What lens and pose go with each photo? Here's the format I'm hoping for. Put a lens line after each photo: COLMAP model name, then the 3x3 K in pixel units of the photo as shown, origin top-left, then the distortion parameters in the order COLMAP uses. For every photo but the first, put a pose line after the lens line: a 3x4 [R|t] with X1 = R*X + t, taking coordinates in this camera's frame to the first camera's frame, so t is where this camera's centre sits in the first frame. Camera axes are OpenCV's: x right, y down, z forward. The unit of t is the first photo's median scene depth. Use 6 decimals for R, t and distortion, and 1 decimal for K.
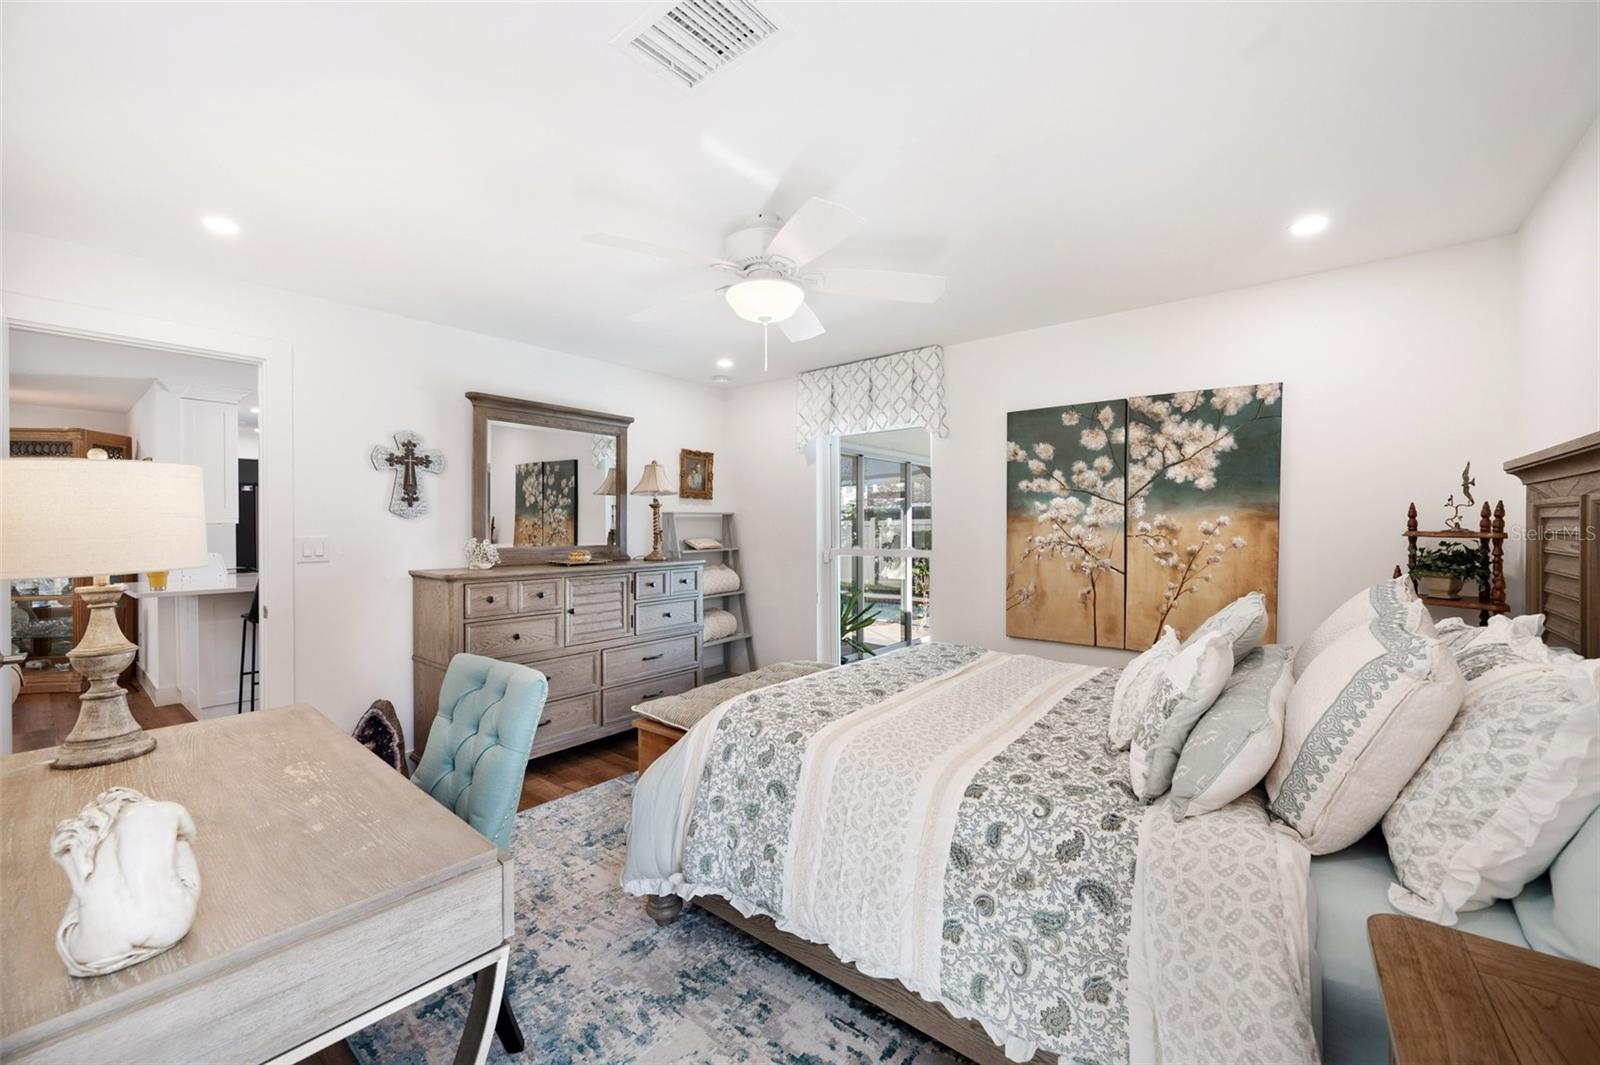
lens RADIAL K [[635.3, 0, 797.8], [0, 635.3, 529.0], [0, 0, 1]] dist [0.001568, 0.000235]
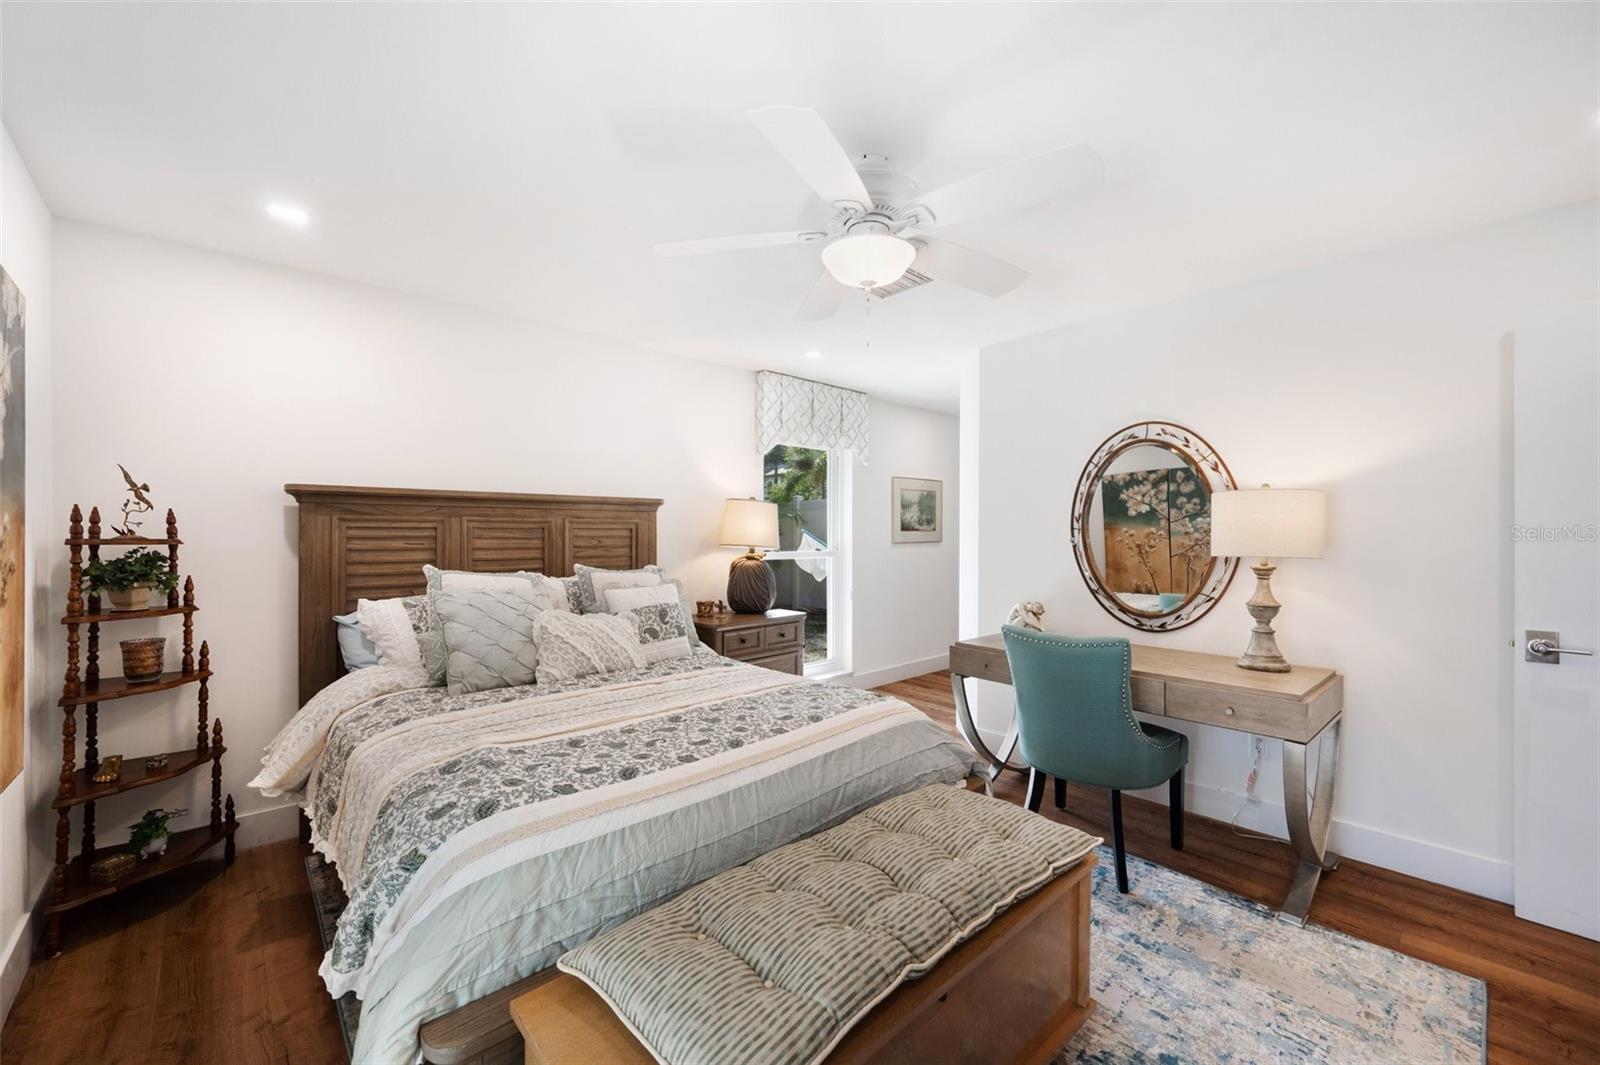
lens RADIAL K [[635.3, 0, 798.8], [0, 635.3, 531.7], [0, 0, 1]] dist [0.001568, 0.000235]
pose [[-0.992843, 0.002897, 0.119394, -0.167610], [0.003140, 0.999993, 0.001846, -0.002968], [-0.119388, 0.002207, -0.992845, 1.211563]]
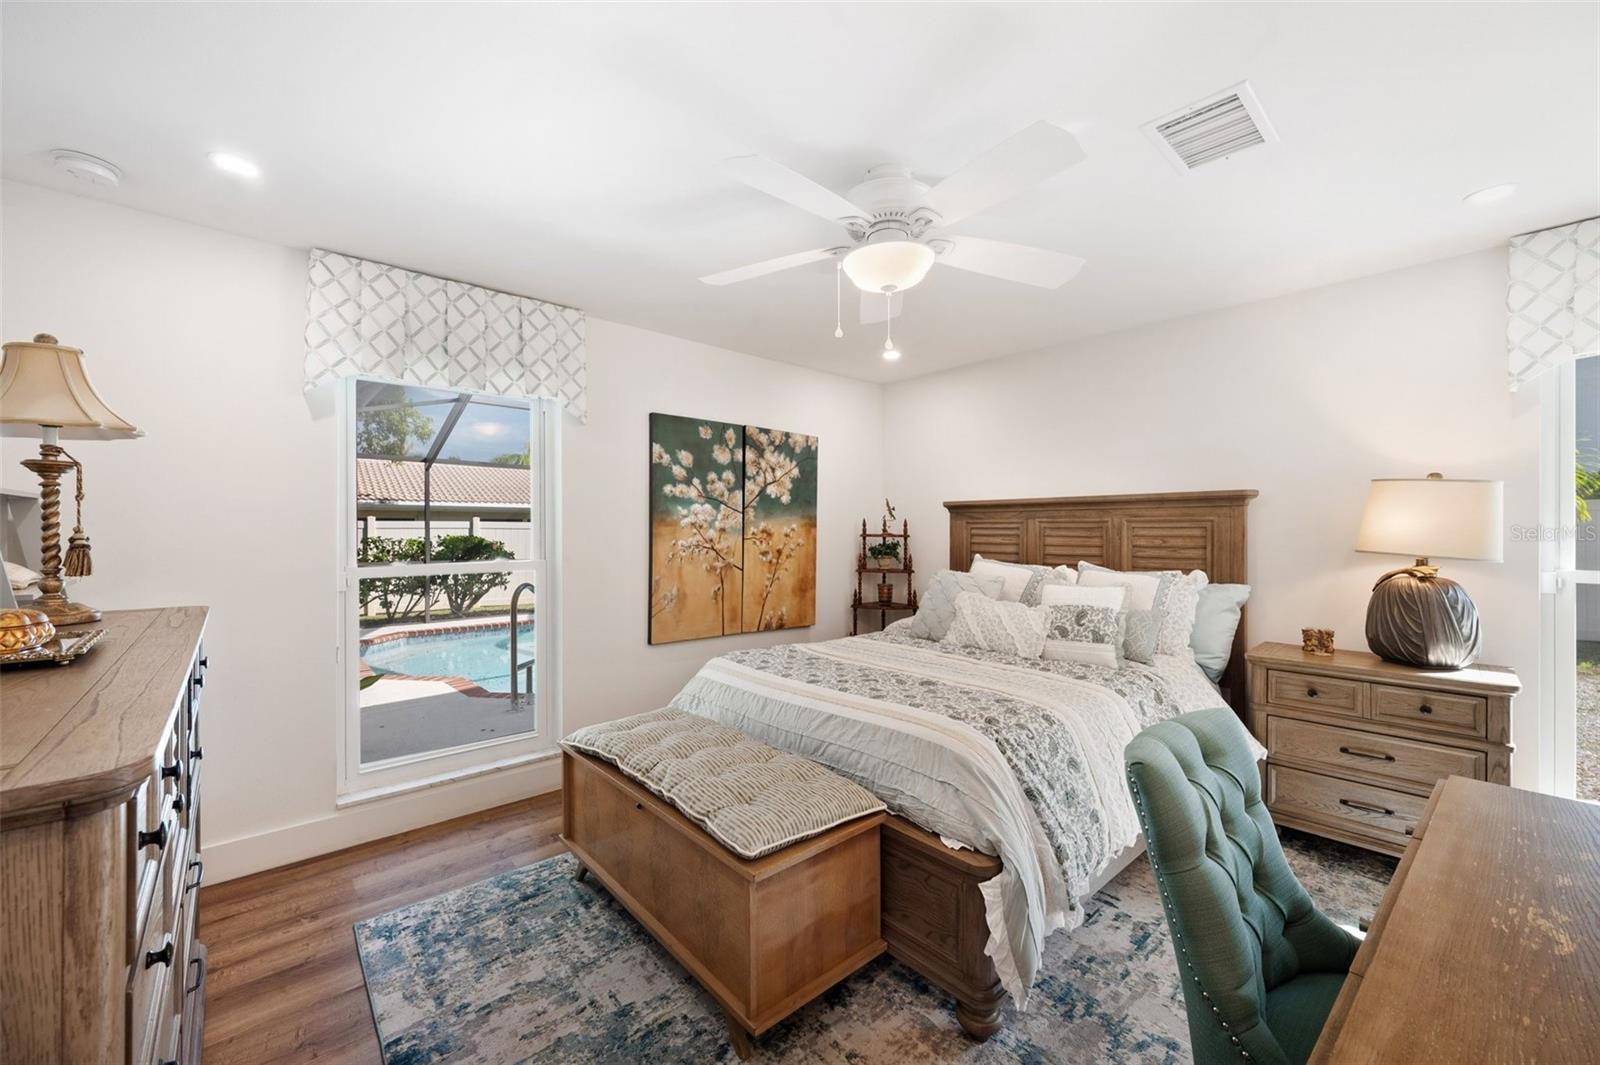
lens RADIAL K [[635.3, 0, 795.8], [0, 635.3, 531.1], [0, 0, 1]] dist [0.001568, 0.000235]
pose [[0.150426, 0.002583, 0.988618, -0.665432], [0.000830, 0.999996, -0.002739, -0.000205], [-0.988621, 0.001232, 0.150423, 0.721101]]
